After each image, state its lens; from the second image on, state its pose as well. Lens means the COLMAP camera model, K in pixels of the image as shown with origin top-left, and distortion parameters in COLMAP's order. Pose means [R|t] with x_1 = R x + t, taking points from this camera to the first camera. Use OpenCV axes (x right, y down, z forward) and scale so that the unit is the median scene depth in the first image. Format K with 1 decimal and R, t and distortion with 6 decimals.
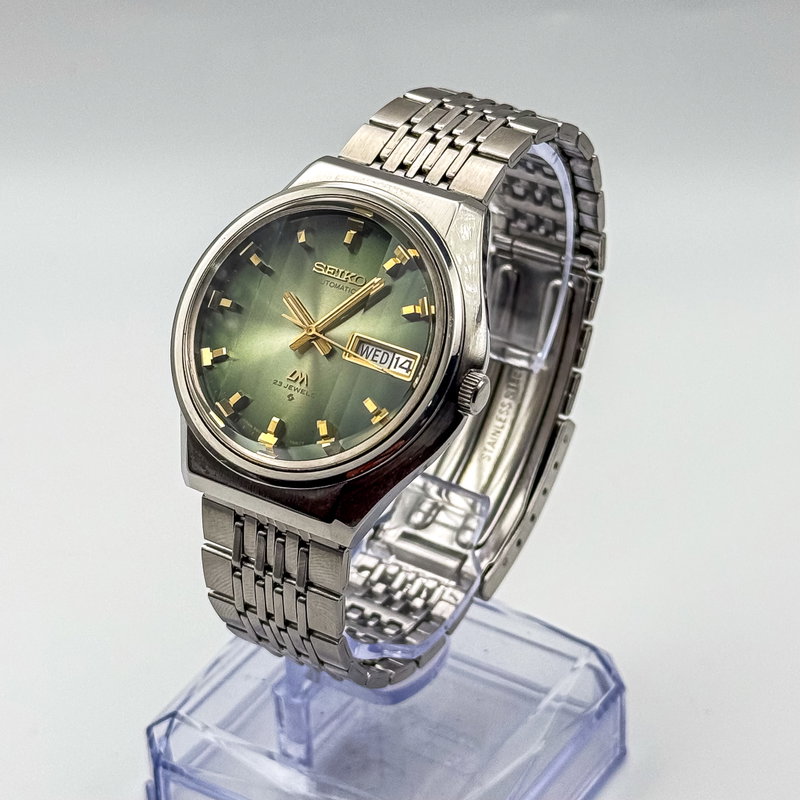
lens RADIAL K [[2297.5, 0, 400.0], [0, 2297.5, 400.0], [0, 0, 1]] dist [0.076683, -1.053107]
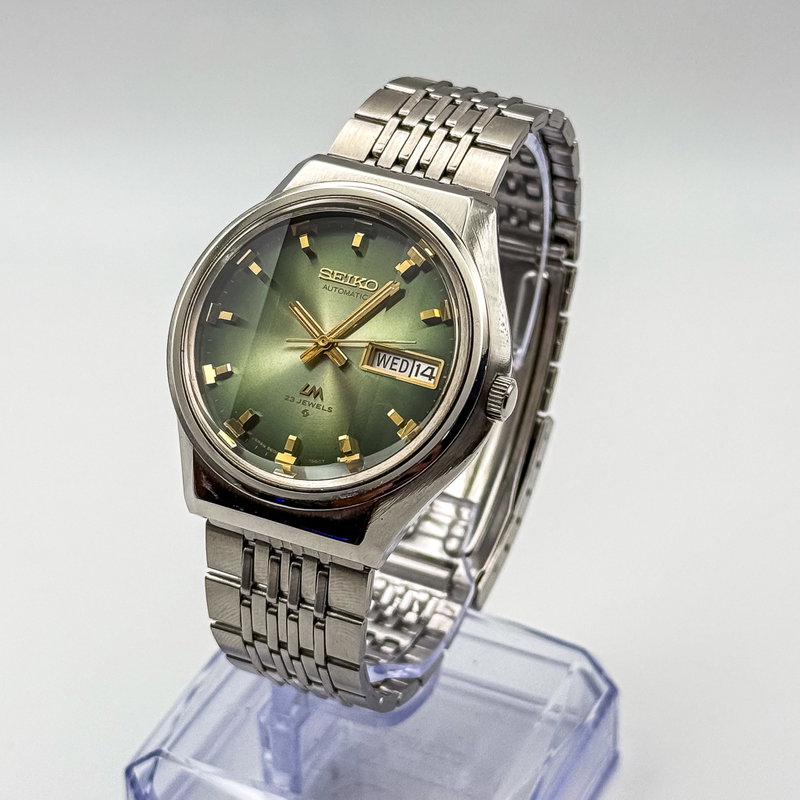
lens RADIAL K [[2297.5, 0, 400.0], [0, 2297.5, 400.0], [0, 0, 1]] dist [0.076683, -1.053107]
pose [[0.992441, -0.054535, 0.109941, -0.104964], [0.053621, 0.998498, 0.011257, -0.014008], [-0.110390, -0.005276, 0.993874, 0.057379]]
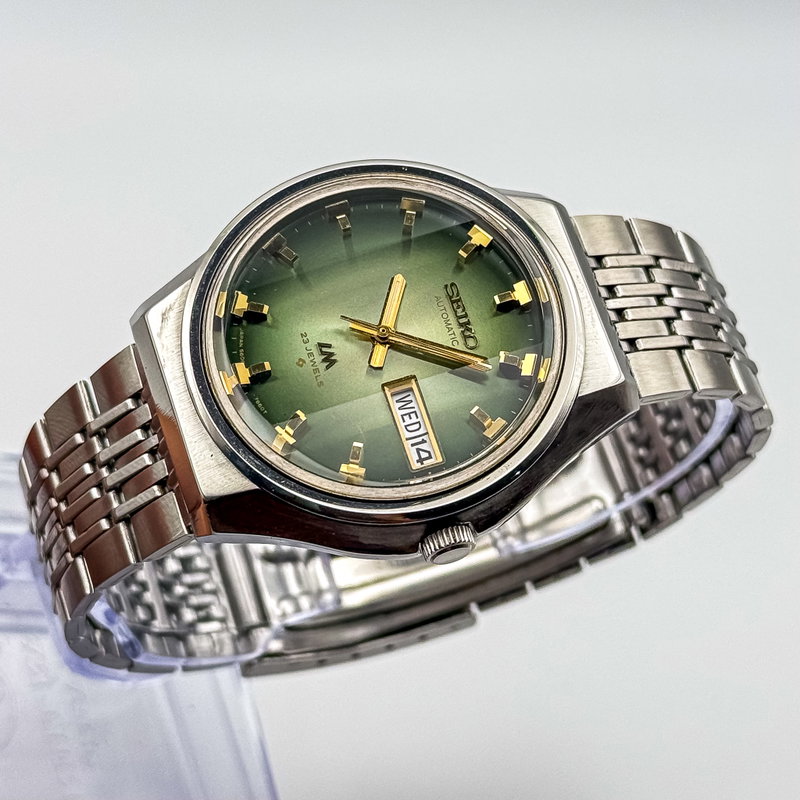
lens RADIAL K [[2397.8, 0, 432.5], [0, 2397.8, 401.3], [0, 0, 1]] dist [0.051379, -1.196932]
pose [[0.610985, 0.789051, 0.063996, -0.058347], [-0.790042, 0.612892, -0.014051, -0.015997], [-0.050310, -0.041975, 0.997851, 0.161159]]
